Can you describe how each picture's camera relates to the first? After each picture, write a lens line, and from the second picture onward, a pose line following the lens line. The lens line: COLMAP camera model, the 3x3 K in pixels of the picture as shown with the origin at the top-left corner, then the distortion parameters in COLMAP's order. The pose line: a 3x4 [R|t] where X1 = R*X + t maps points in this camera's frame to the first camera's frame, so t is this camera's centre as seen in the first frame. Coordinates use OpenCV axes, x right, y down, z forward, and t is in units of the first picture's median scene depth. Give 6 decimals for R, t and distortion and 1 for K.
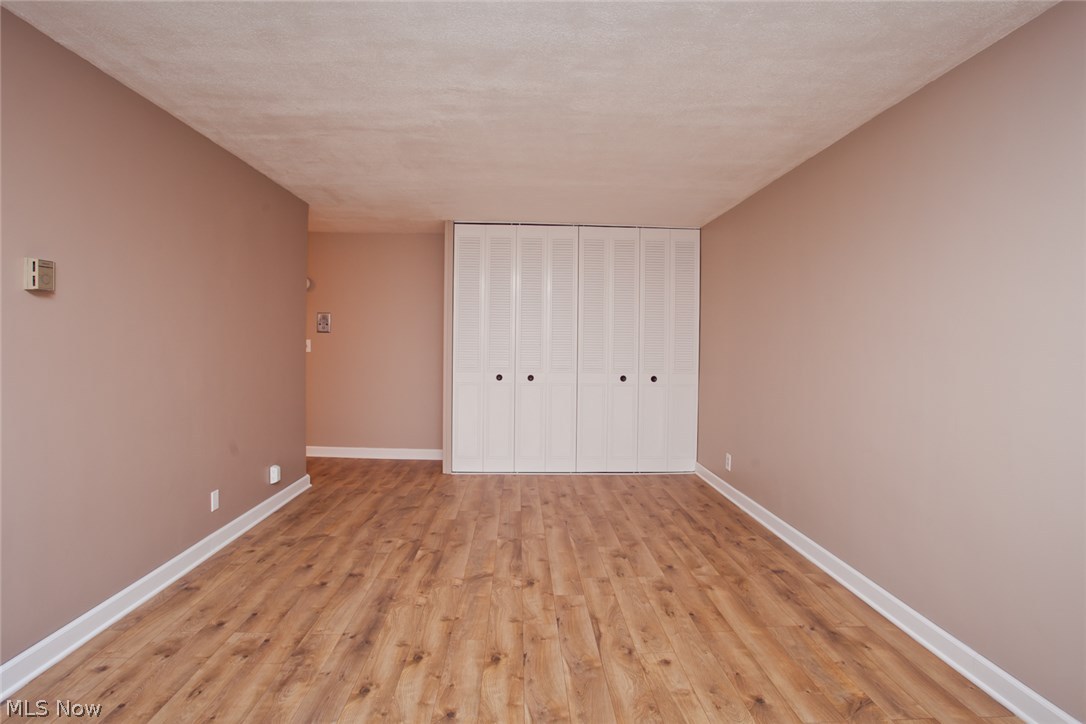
lens RADIAL K [[551.8, 0, 533.8], [0, 551.8, 352.4], [0, 0, 1]] dist [-0.056765, 0.018371]
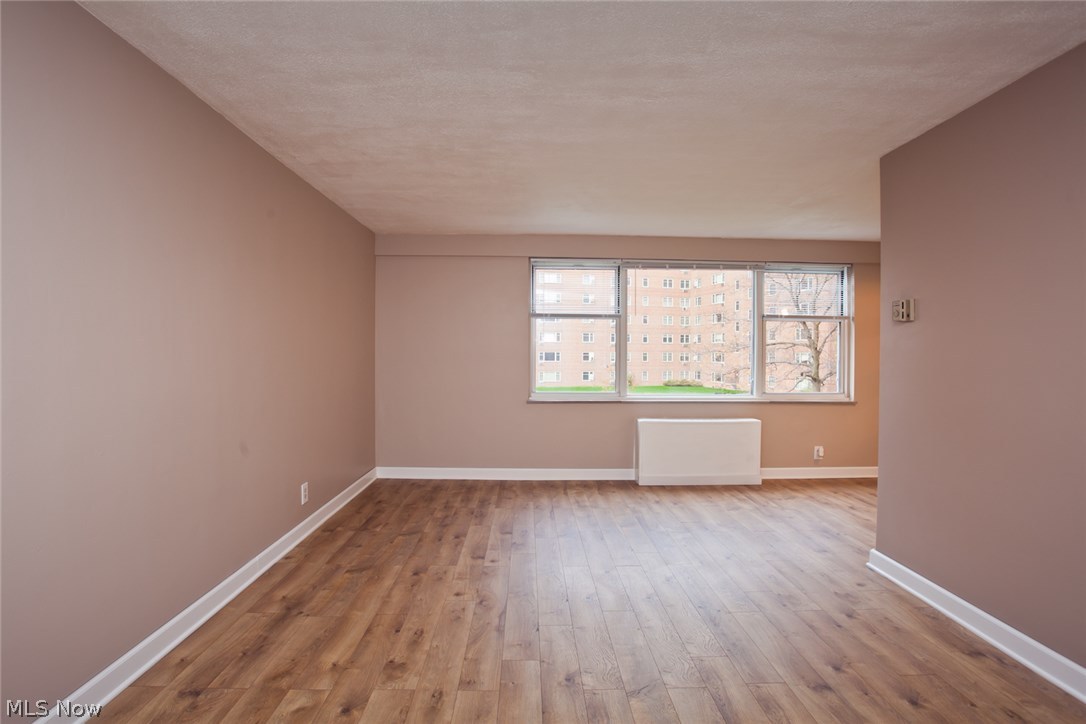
lens RADIAL K [[551.8, 0, 543.4], [0, 551.8, 354.3], [0, 0, 1]] dist [-0.056765, 0.018371]
pose [[-0.999811, -0.019350, -0.002043, 0.042079], [-0.019390, 0.999570, 0.021980, -0.029546], [0.001617, 0.022015, -0.999756, 1.826820]]
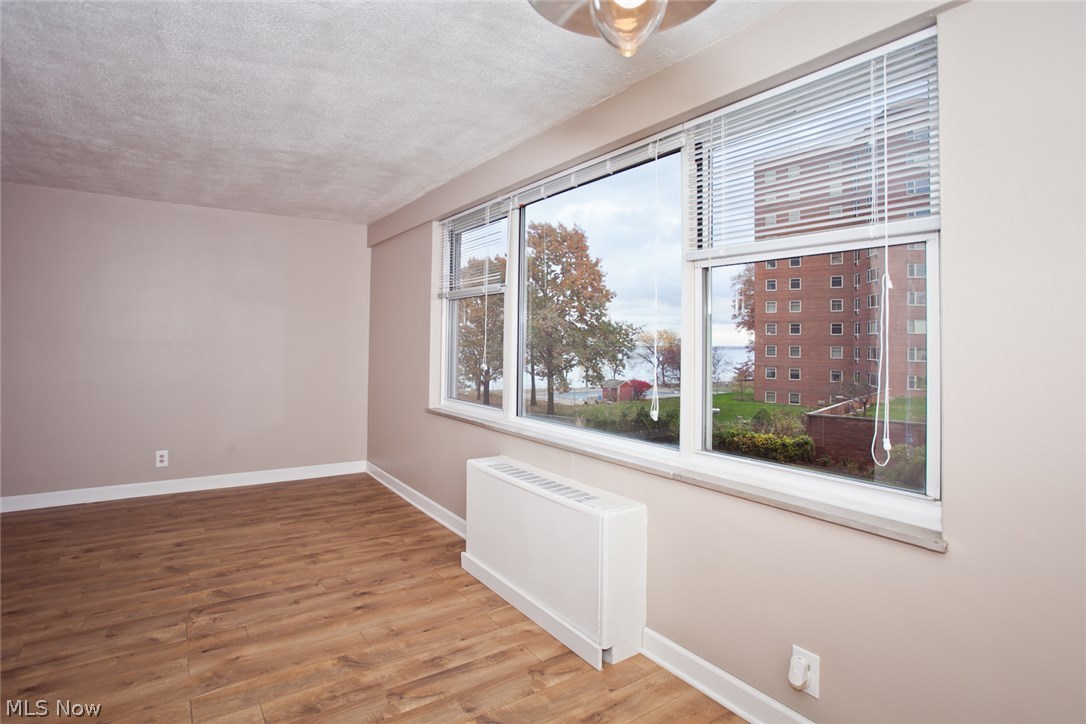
lens RADIAL K [[551.8, 0, 536.4], [0, 551.8, 353.6], [0, 0, 1]] dist [-0.056765, 0.018371]
pose [[-0.543686, -0.032583, 0.838656, -1.330717], [-0.007608, 0.999396, 0.033896, -0.023579], [-0.839254, 0.012048, -0.543606, 0.408851]]
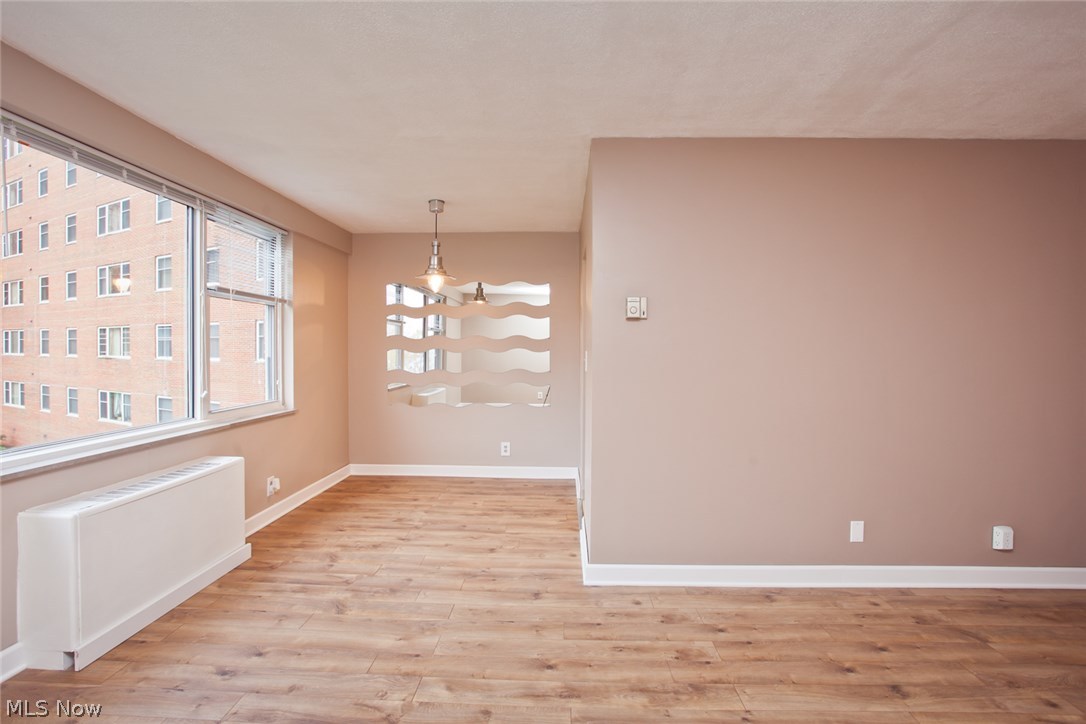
lens RADIAL K [[551.8, 0, 544.3], [0, 551.8, 362.2], [0, 0, 1]] dist [-0.056765, 0.018371]
pose [[-0.058439, 0.012492, -0.998213, 0.410712], [-0.027052, 0.999535, 0.014092, -0.010971], [0.997924, 0.027828, -0.058074, 0.624950]]
